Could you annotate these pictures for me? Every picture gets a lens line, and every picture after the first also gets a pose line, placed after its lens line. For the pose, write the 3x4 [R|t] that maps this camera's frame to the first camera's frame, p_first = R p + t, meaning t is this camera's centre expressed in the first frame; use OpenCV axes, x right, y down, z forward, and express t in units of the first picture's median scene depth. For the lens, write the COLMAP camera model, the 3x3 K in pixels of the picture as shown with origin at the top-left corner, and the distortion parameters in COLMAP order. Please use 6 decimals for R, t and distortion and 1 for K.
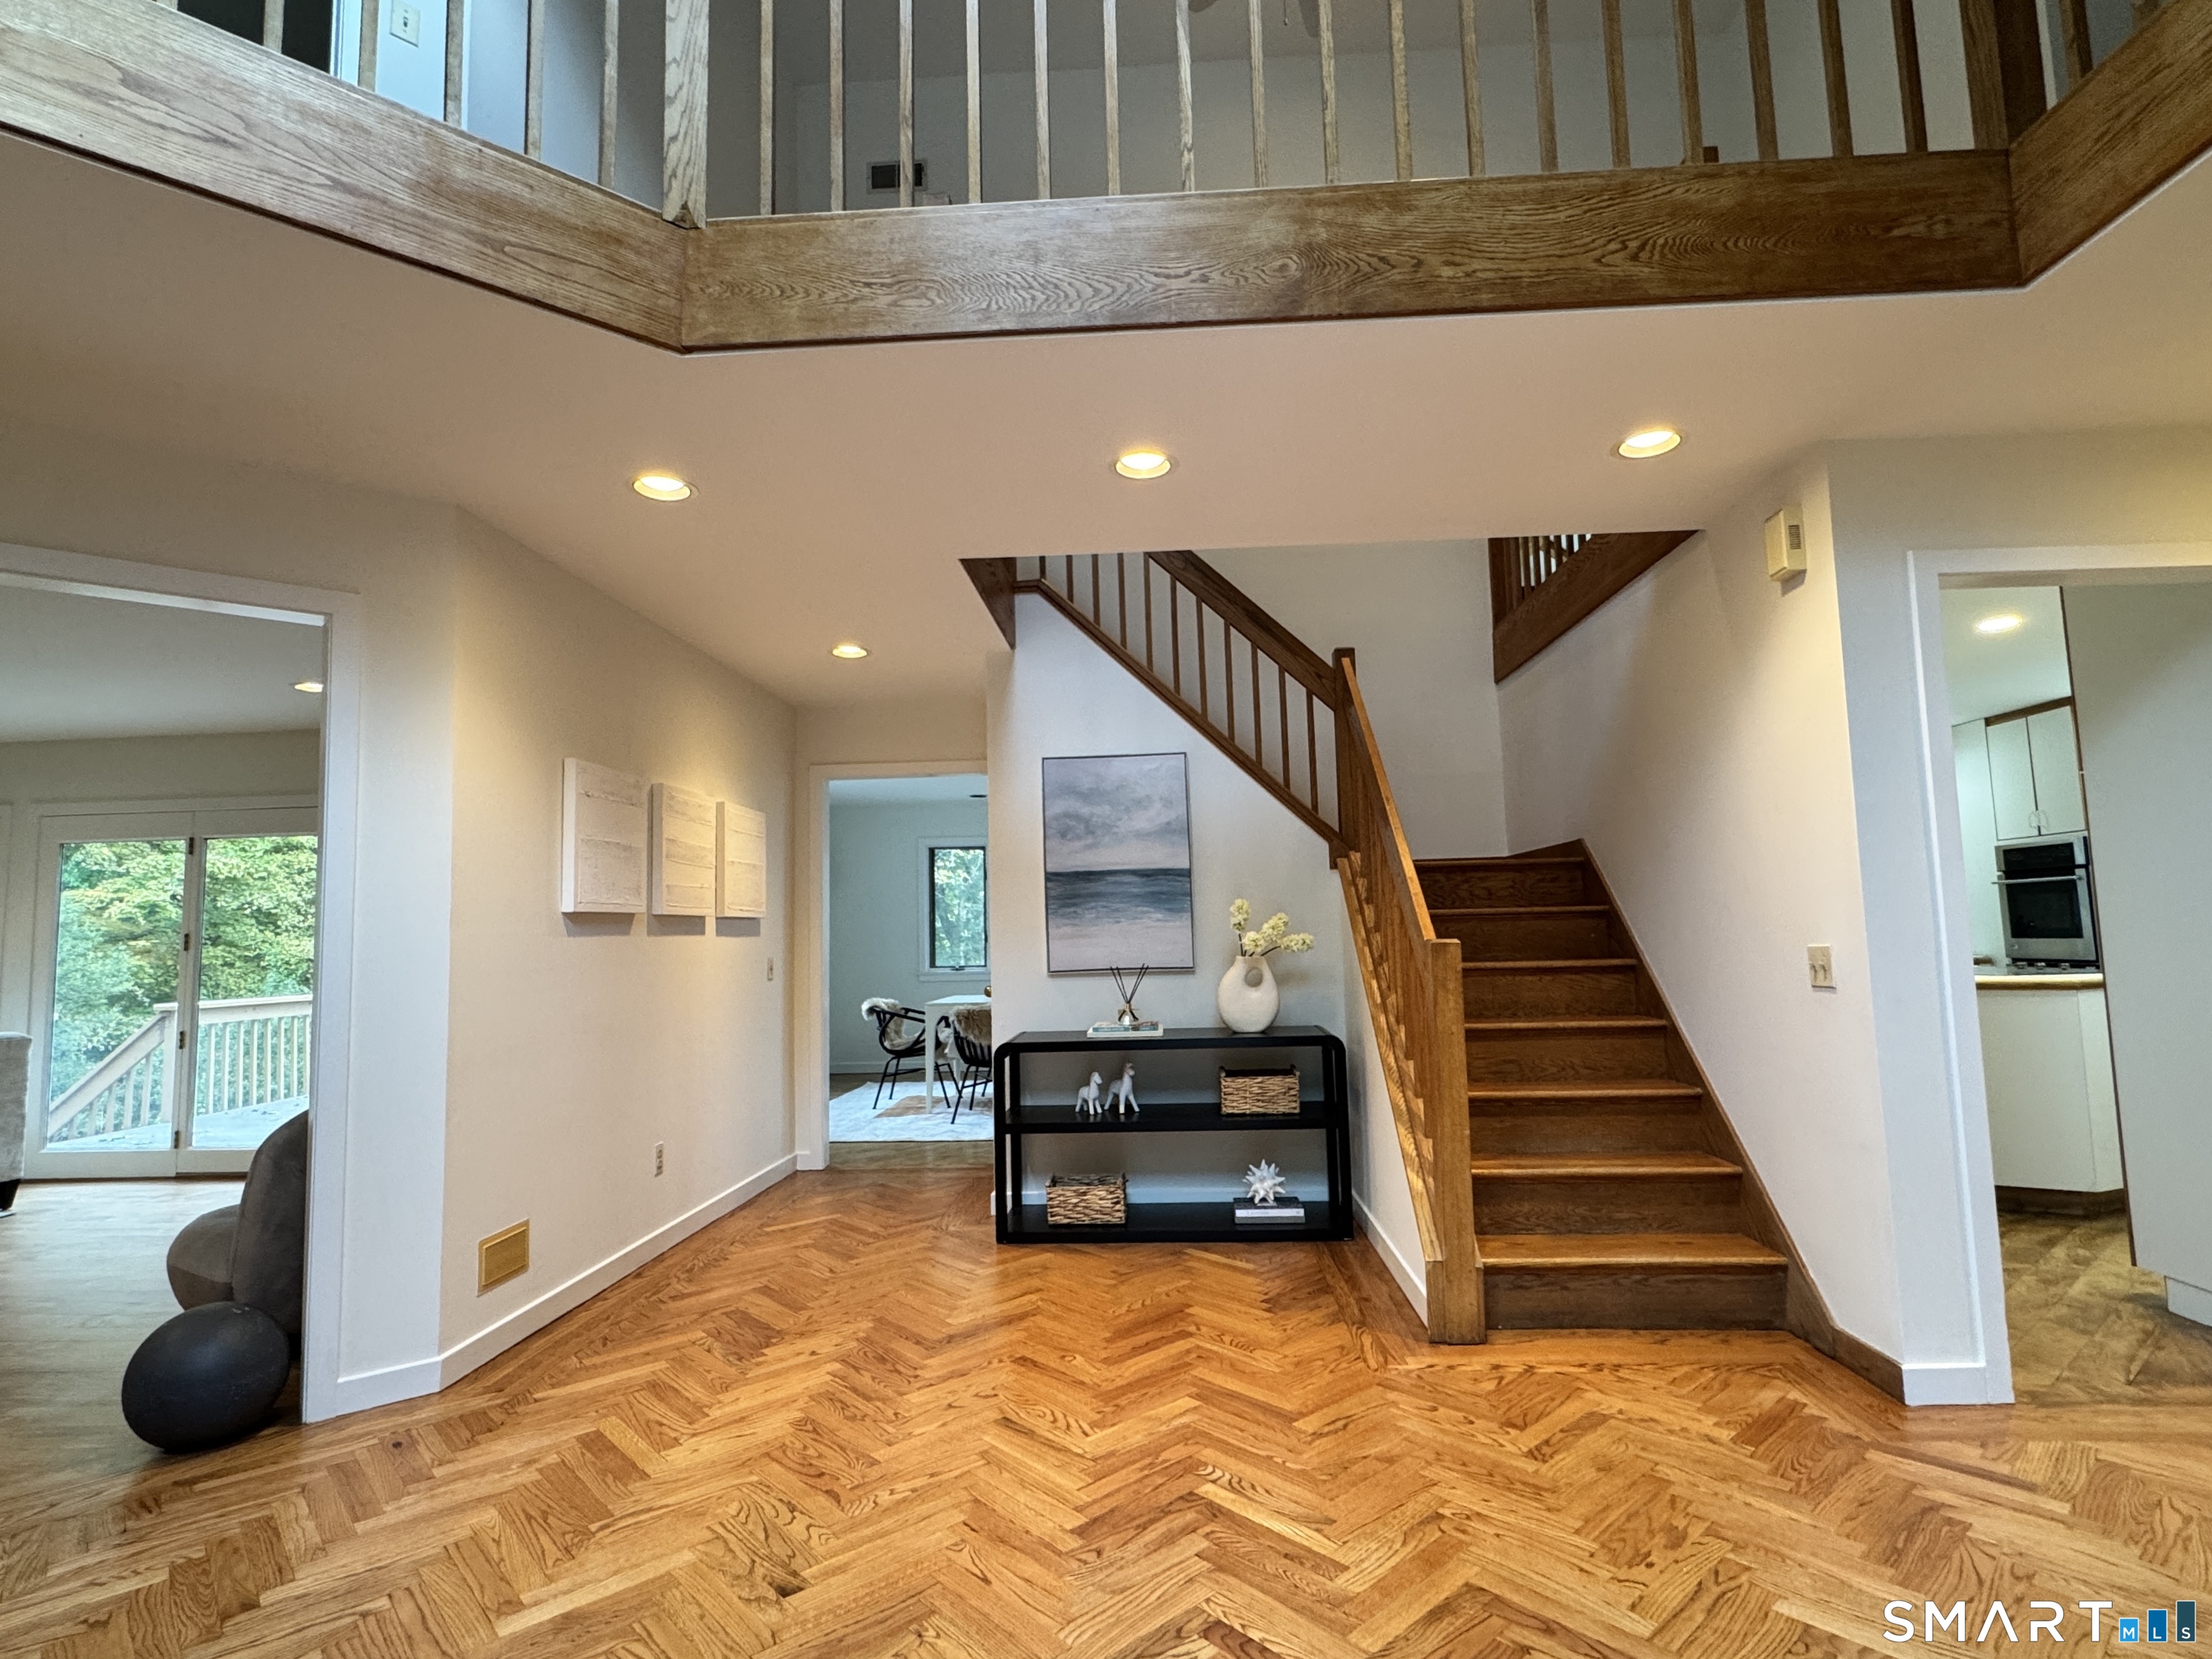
lens RADIAL K [[1124.1, 0, 1106.0], [0, 1124.1, 829.5], [0, 0, 1]] dist [0.000870, 0.000538]
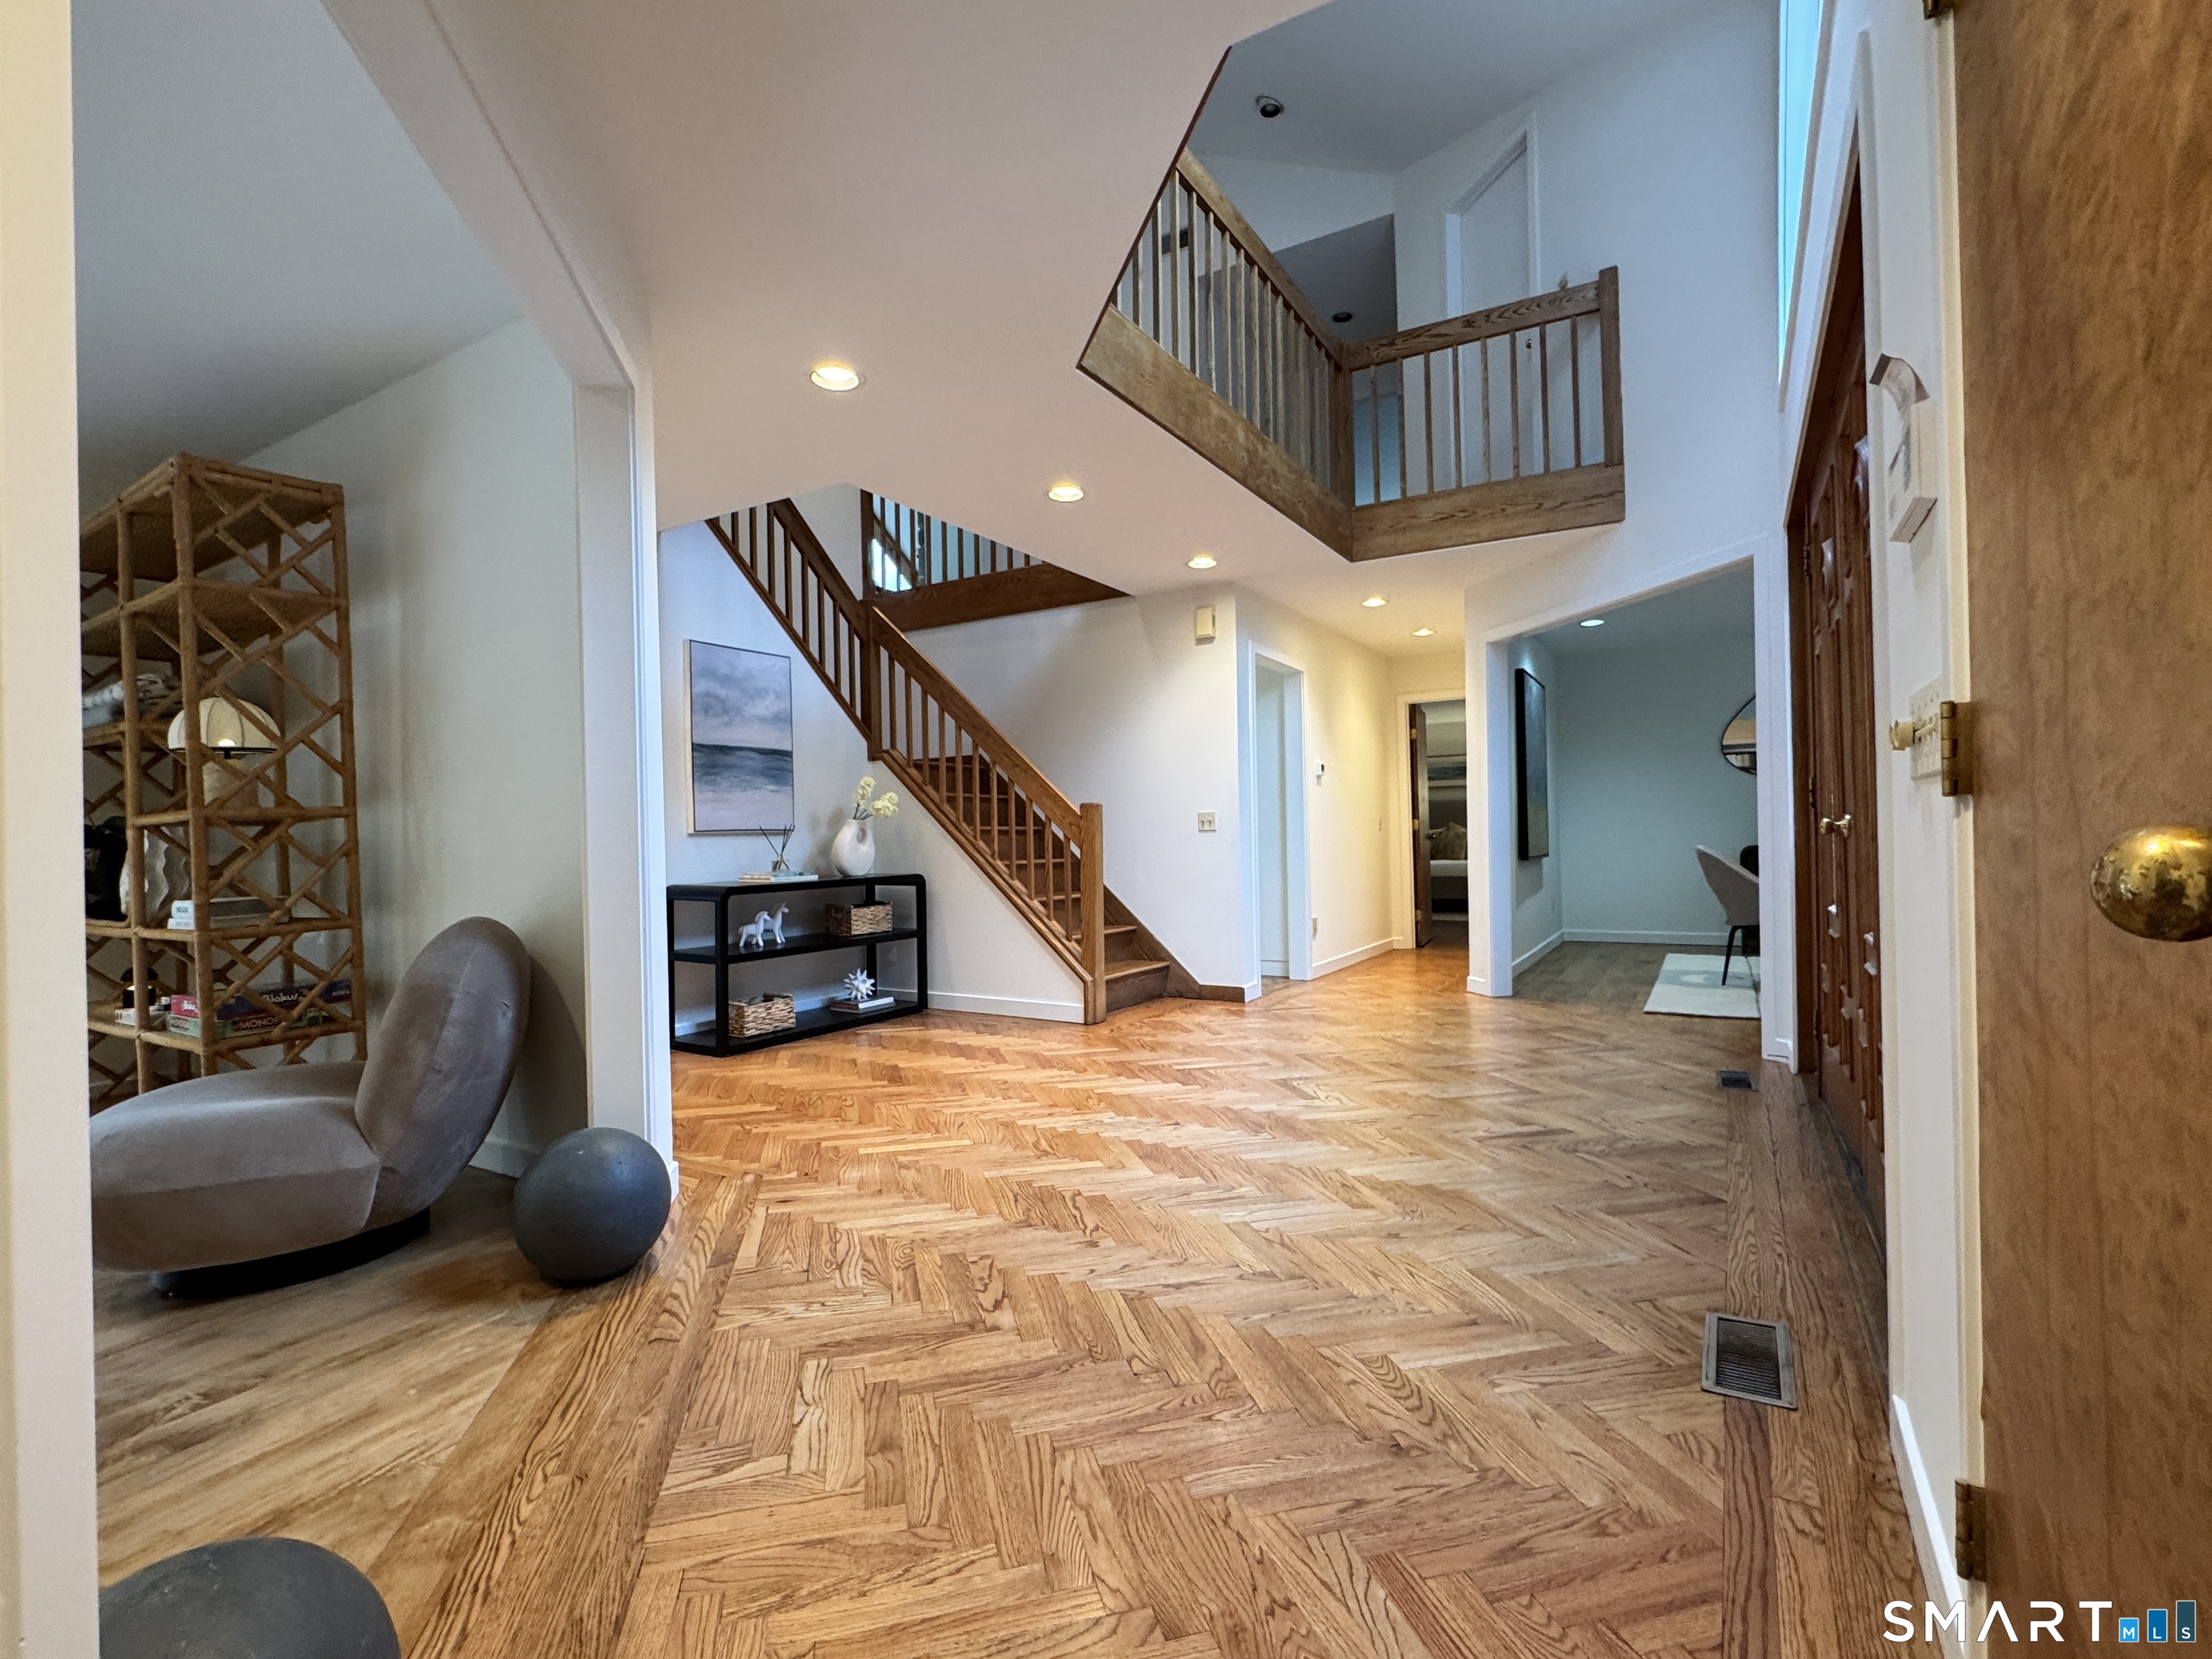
lens RADIAL K [[1048.7, 0, 1106.0], [0, 1048.7, 829.5], [0, 0, 1]] dist [-0.000303, 0.000058]
pose [[0.461996, 0.022416, 0.886598, -0.837904], [-0.075841, 0.997017, 0.014312, 0.082852], [-0.883633, -0.073852, 0.462318, 0.155983]]
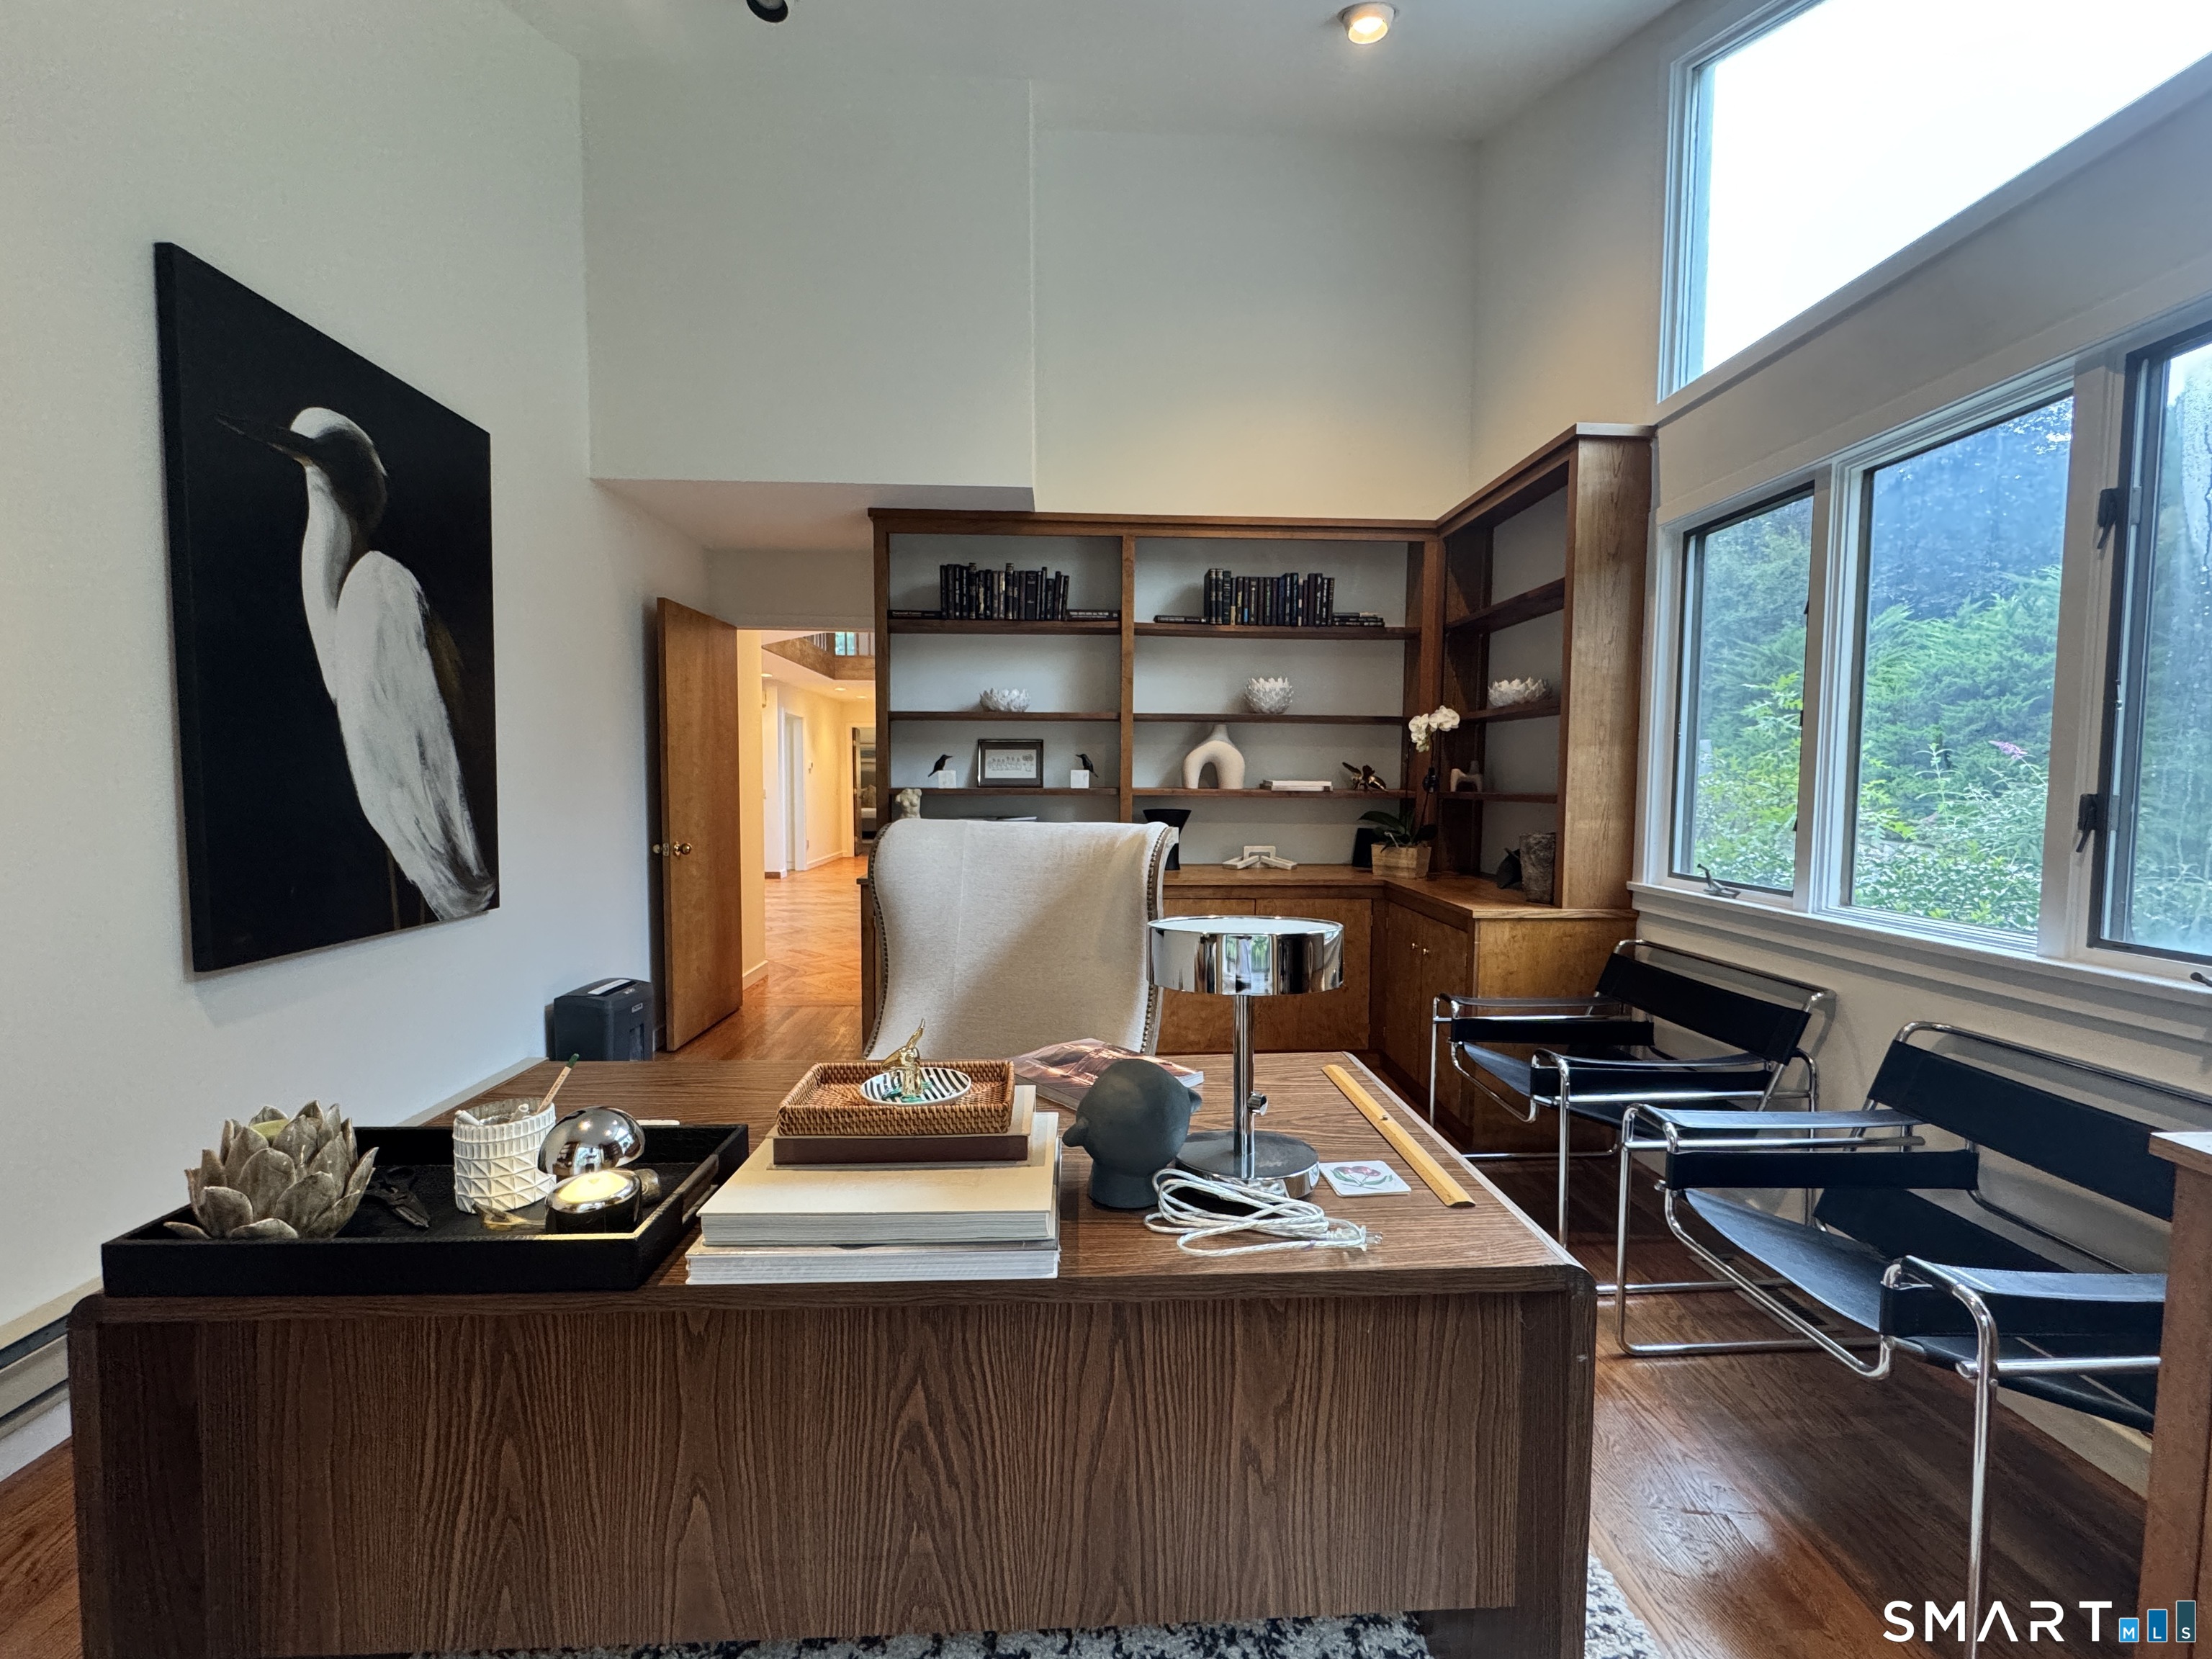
lens RADIAL K [[884.0, 0, 1106.0], [0, 884.0, 829.5], [0, 0, 1]] dist [-0.001758, -0.000010]
pose [[-0.096867, -0.042766, 0.994378, -2.022502], [-0.097128, 0.994714, 0.033319, 0.008421], [-0.990547, -0.093355, -0.100509, -0.019596]]
